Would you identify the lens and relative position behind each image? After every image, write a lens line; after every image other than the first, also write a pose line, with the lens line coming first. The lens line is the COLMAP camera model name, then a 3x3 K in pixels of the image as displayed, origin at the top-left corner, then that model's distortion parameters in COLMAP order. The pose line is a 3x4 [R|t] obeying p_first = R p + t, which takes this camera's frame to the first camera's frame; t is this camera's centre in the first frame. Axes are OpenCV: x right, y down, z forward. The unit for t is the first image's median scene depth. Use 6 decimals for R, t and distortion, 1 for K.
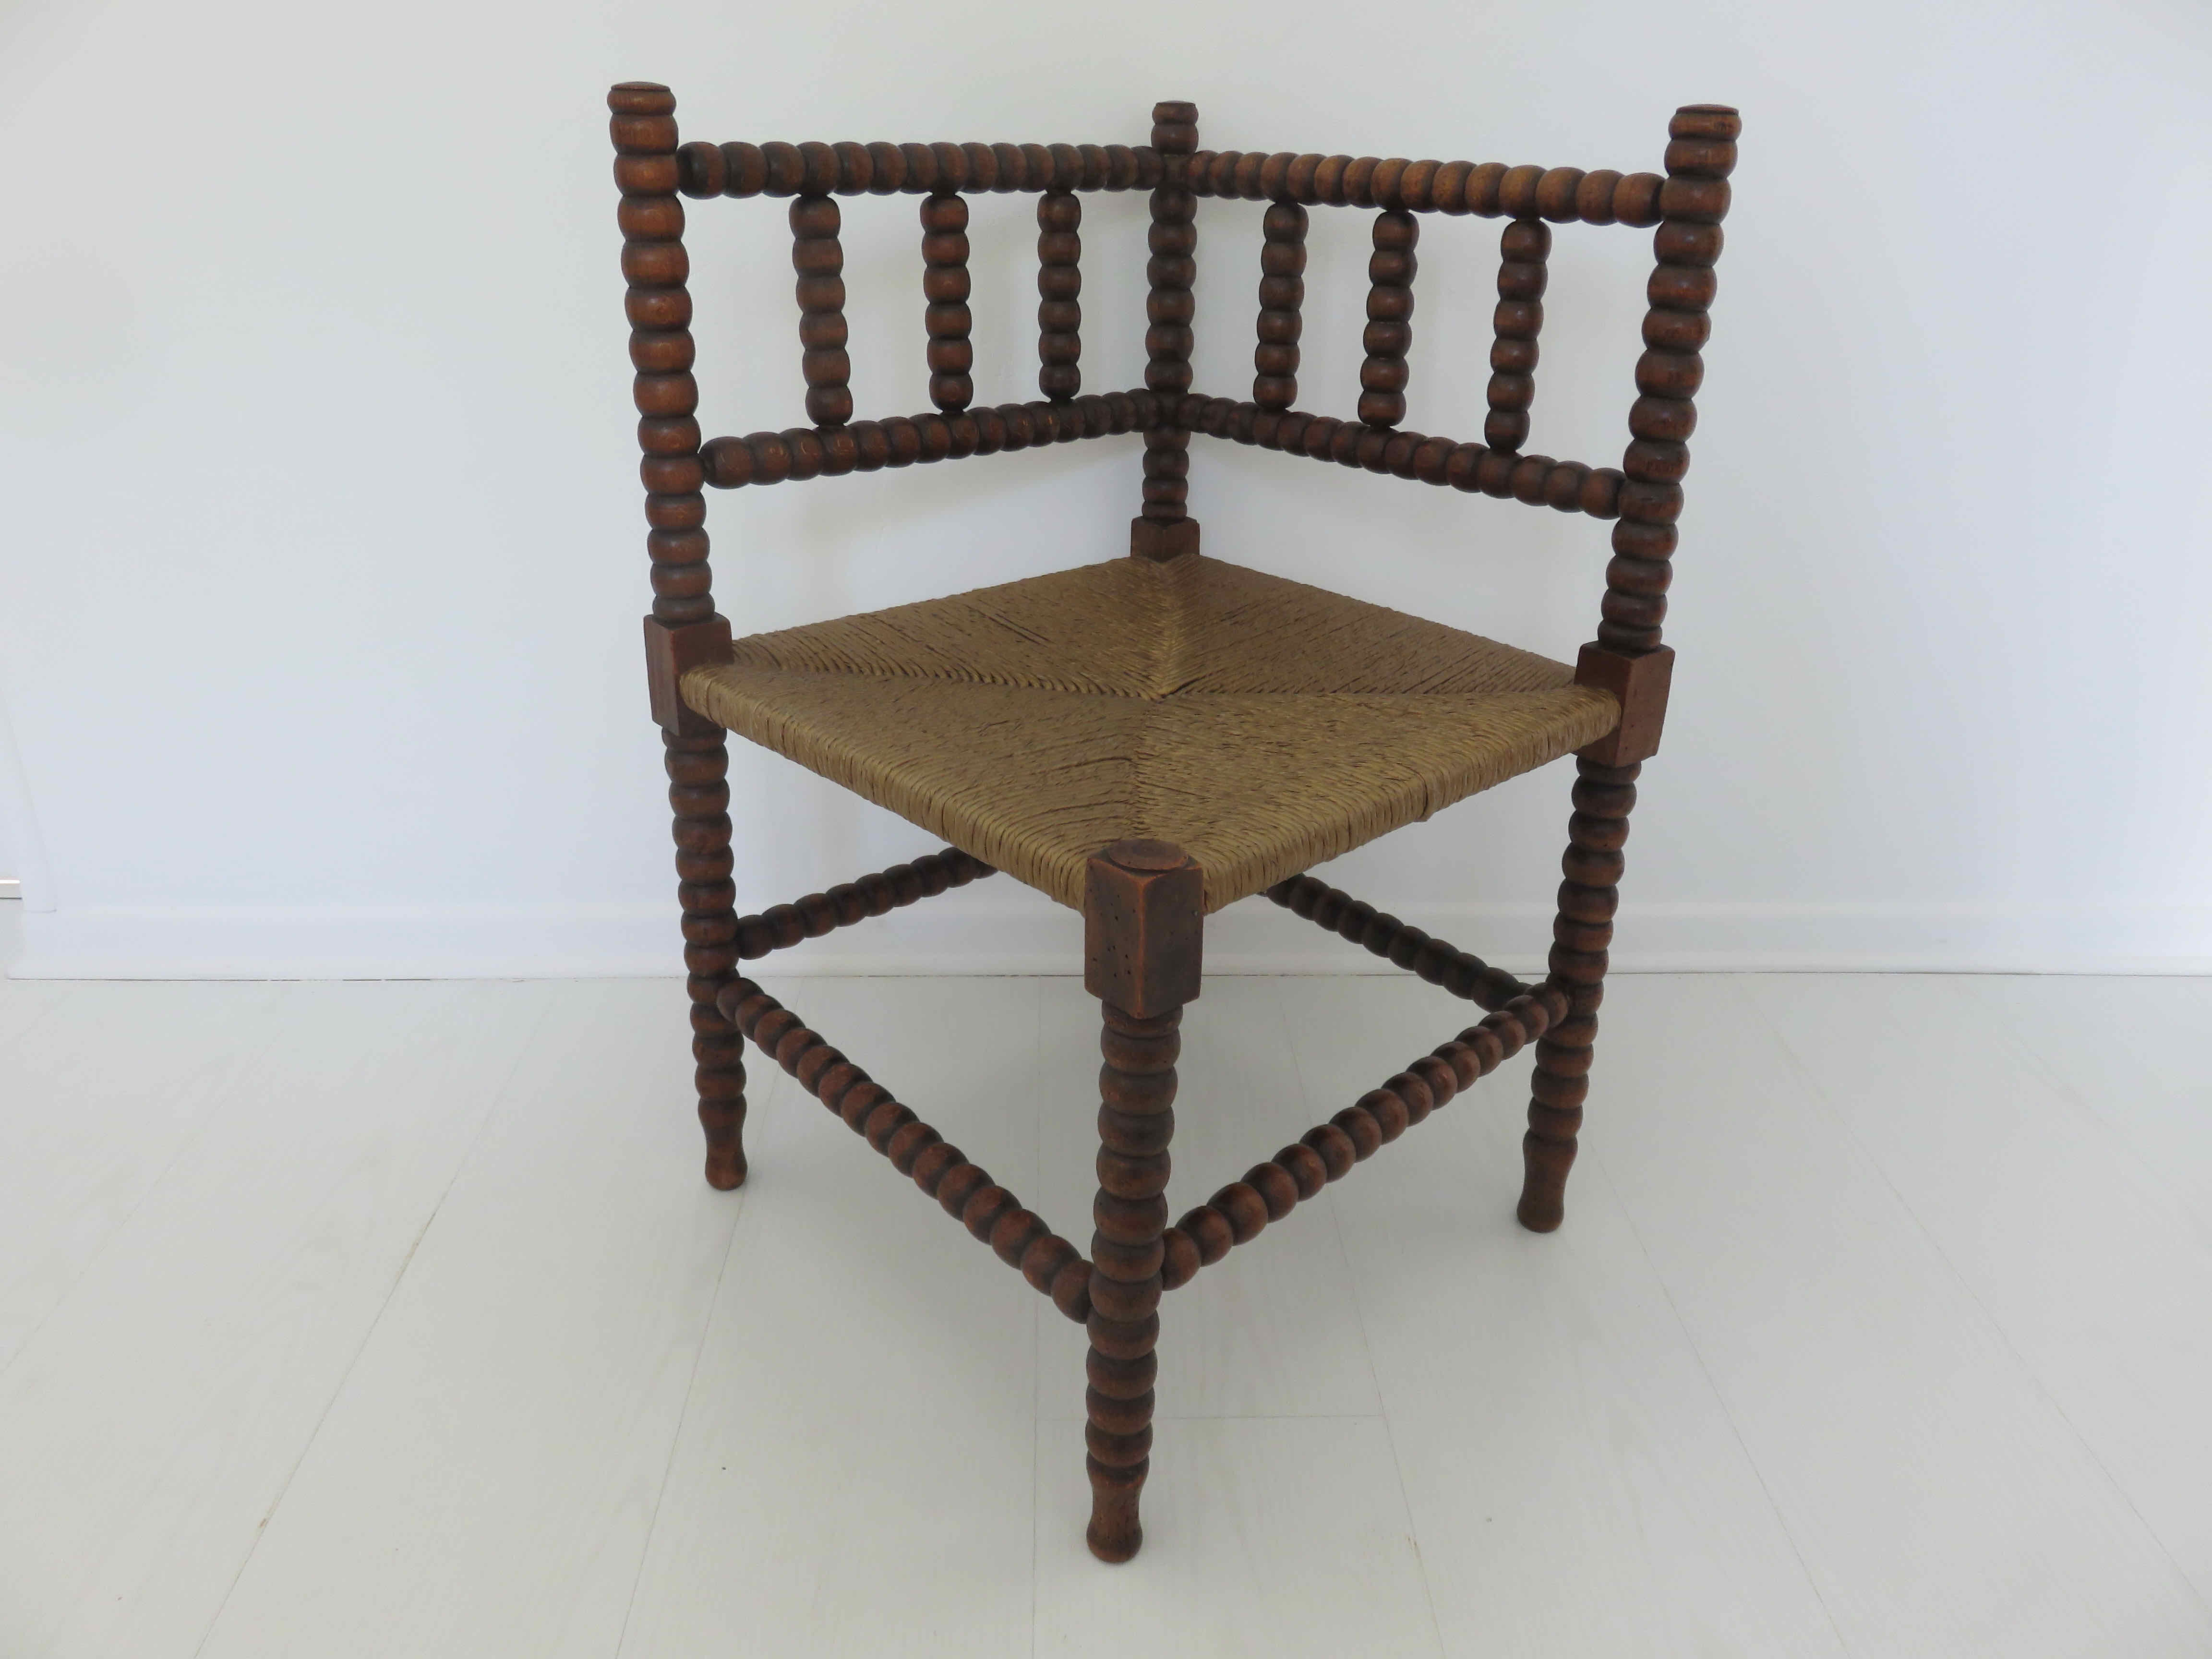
lens RADIAL K [[1613.1, 0, 1106.0], [0, 1613.1, 829.5], [0, 0, 1]] dist [-0.111901, -0.000567]
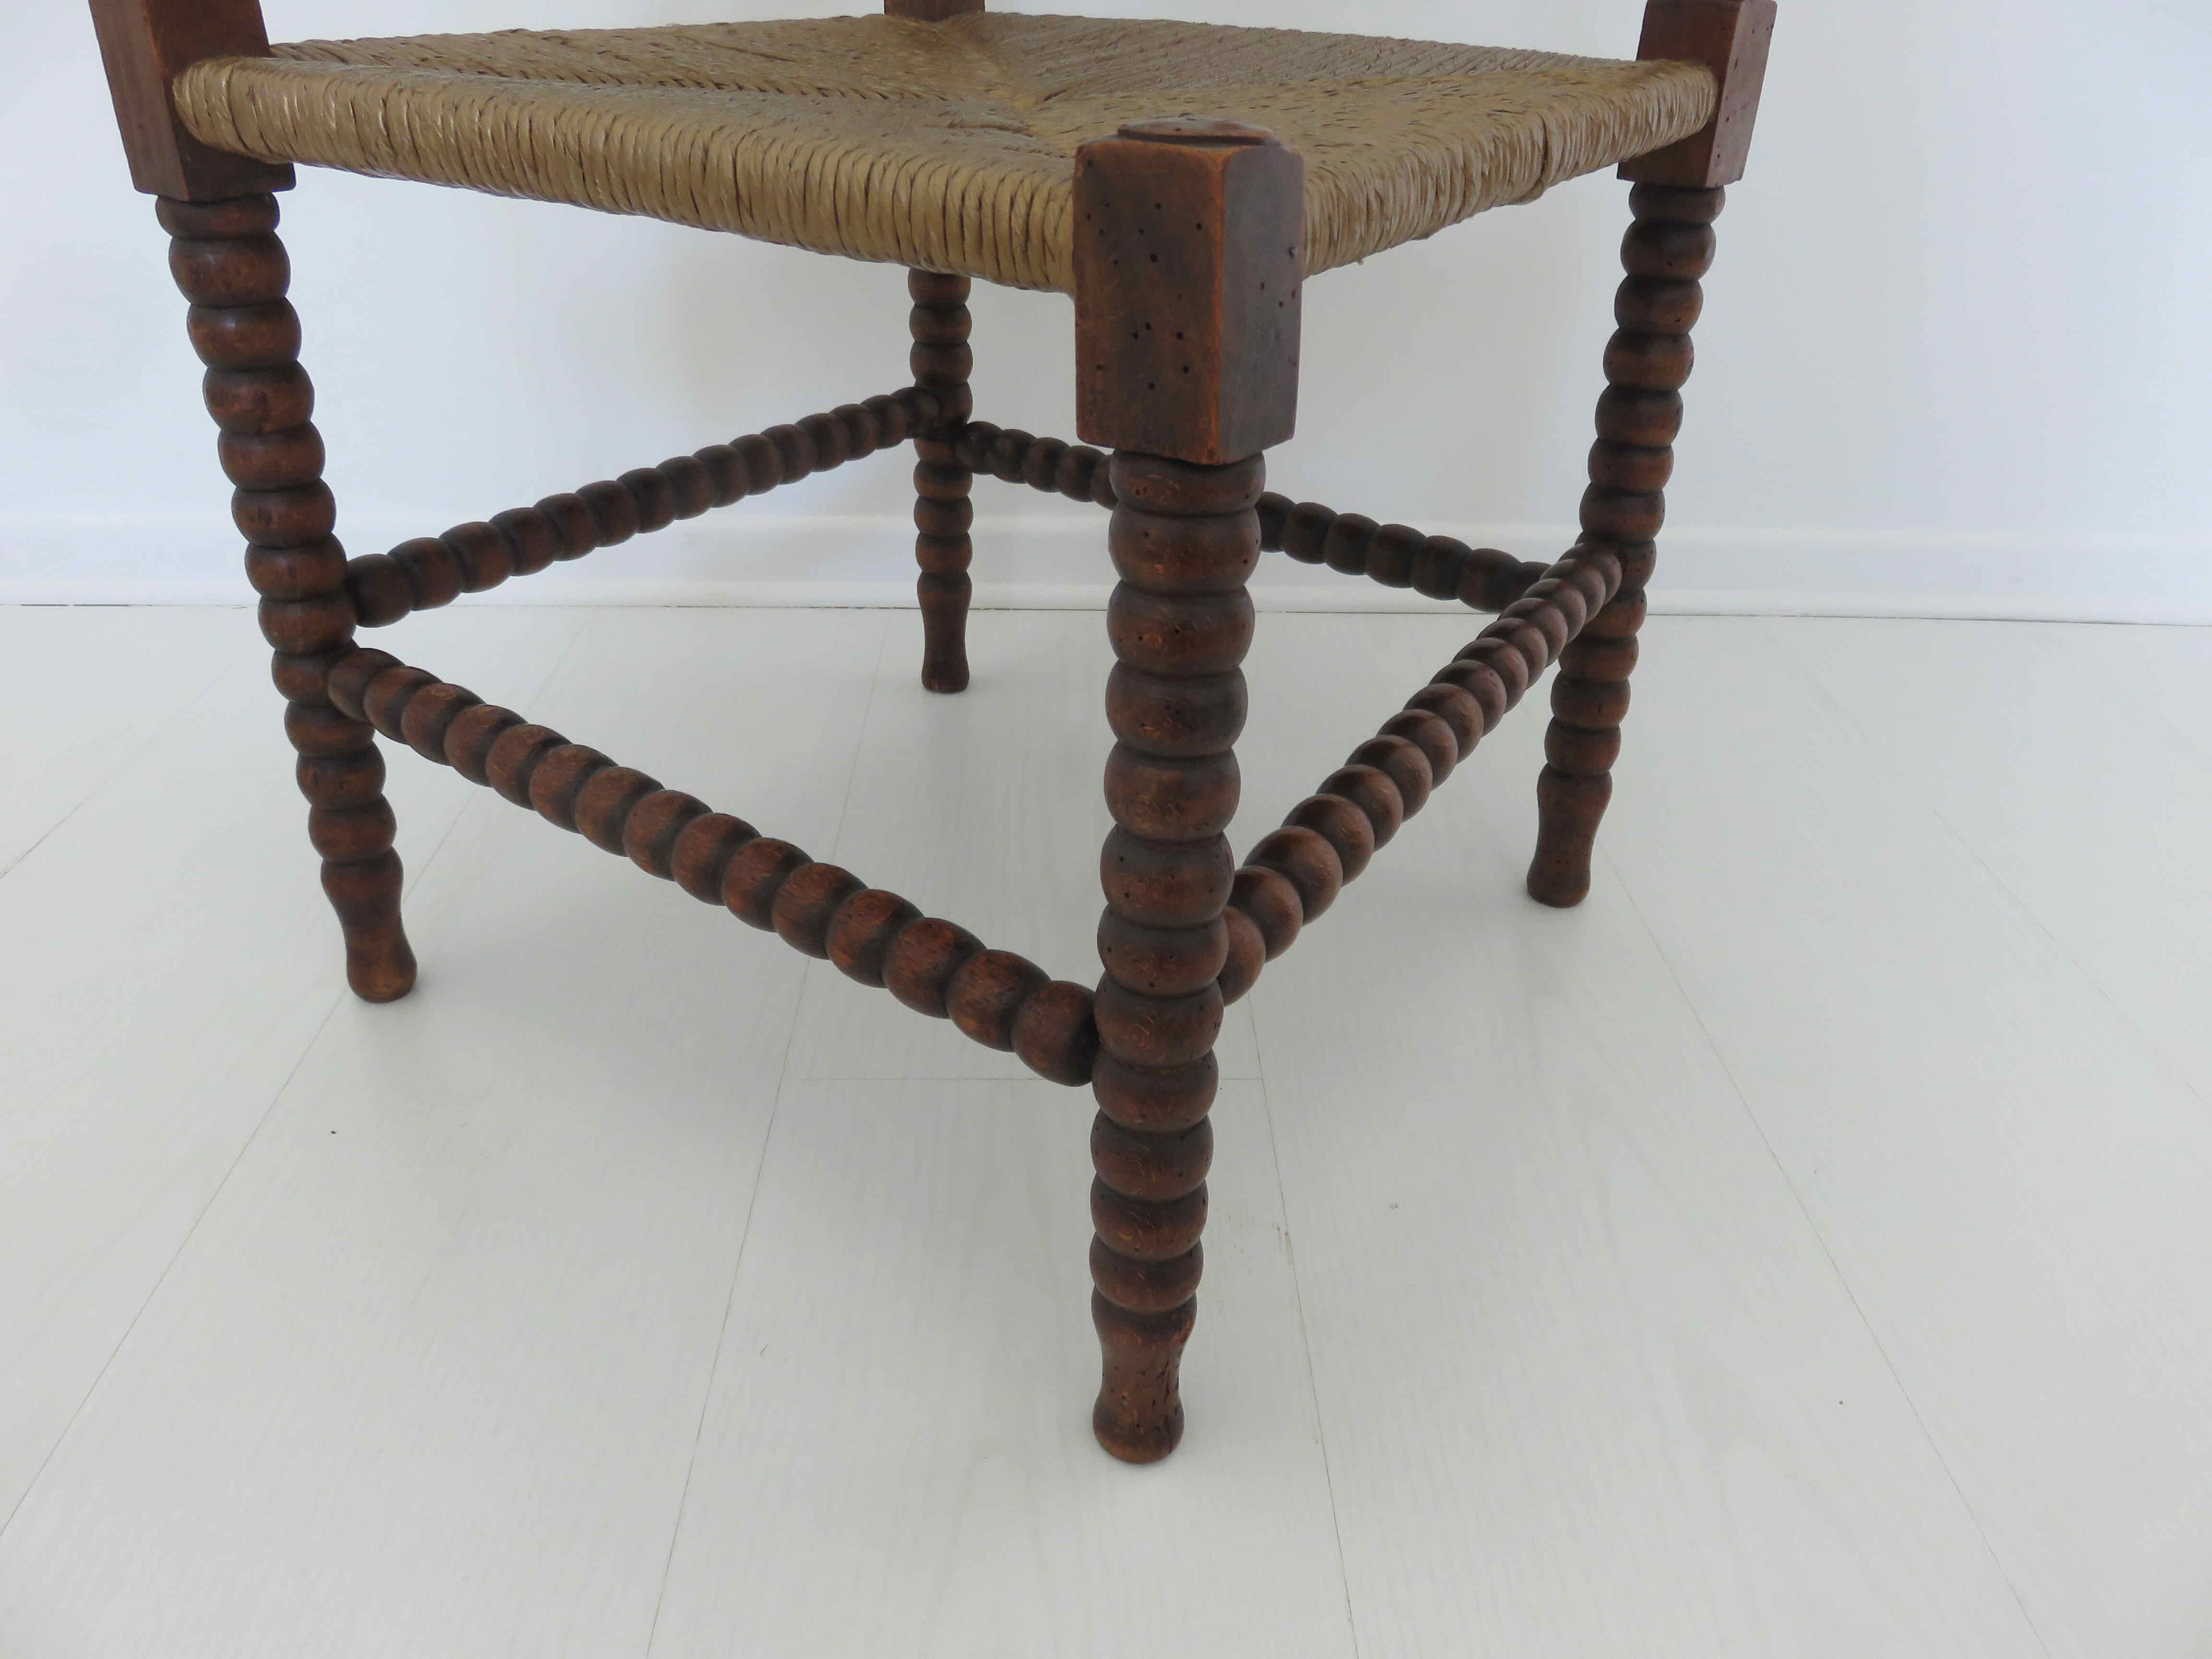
lens RADIAL K [[1678.8, 0, 1130.8], [0, 1678.8, 795.8], [0, 0, 1]] dist [0.032030, -0.076748]
pose [[0.973016, -0.113611, 0.200828, -0.082591], [0.092017, 0.989233, 0.113799, 0.106558], [-0.211595, -0.092249, 0.972994, 0.320927]]
